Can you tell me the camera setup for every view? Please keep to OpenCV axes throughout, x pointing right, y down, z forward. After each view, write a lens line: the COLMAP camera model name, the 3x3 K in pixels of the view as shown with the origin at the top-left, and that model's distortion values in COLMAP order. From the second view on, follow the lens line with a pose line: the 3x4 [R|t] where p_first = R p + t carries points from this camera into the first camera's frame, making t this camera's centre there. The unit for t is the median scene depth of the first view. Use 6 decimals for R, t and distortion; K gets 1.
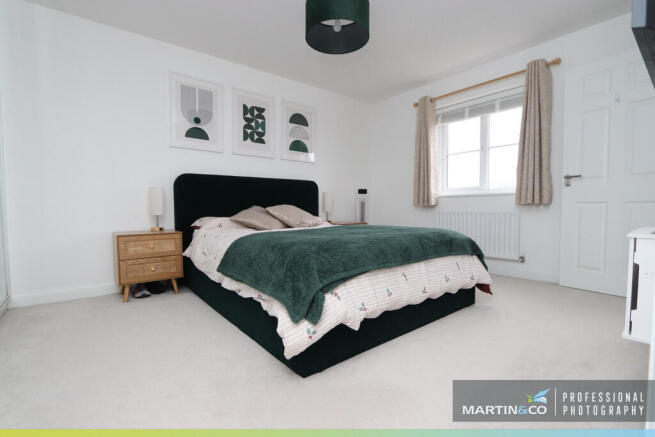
lens RADIAL K [[302.4, 0, 330.3], [0, 302.4, 218.6], [0, 0, 1]] dist [-0.003072, 0.000077]
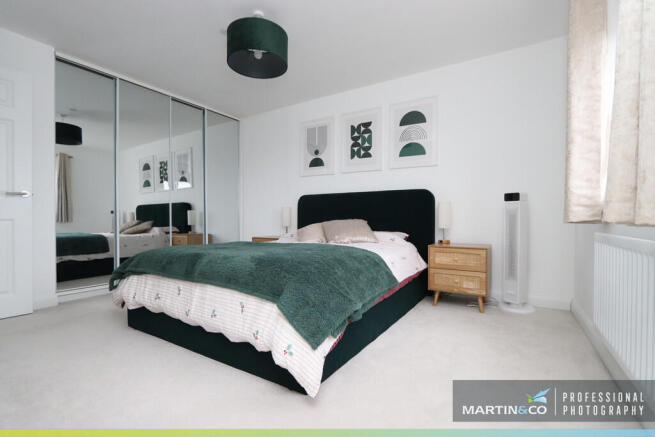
lens RADIAL K [[302.4, 0, 329.4], [0, 302.4, 219.1], [0, 0, 1]] dist [-0.003072, 0.000077]
pose [[0.325779, -0.000129, -0.945446, 0.684271], [-0.046898, 0.998767, -0.016296, -0.024556], [0.944282, 0.049649, 0.325371, 0.577454]]
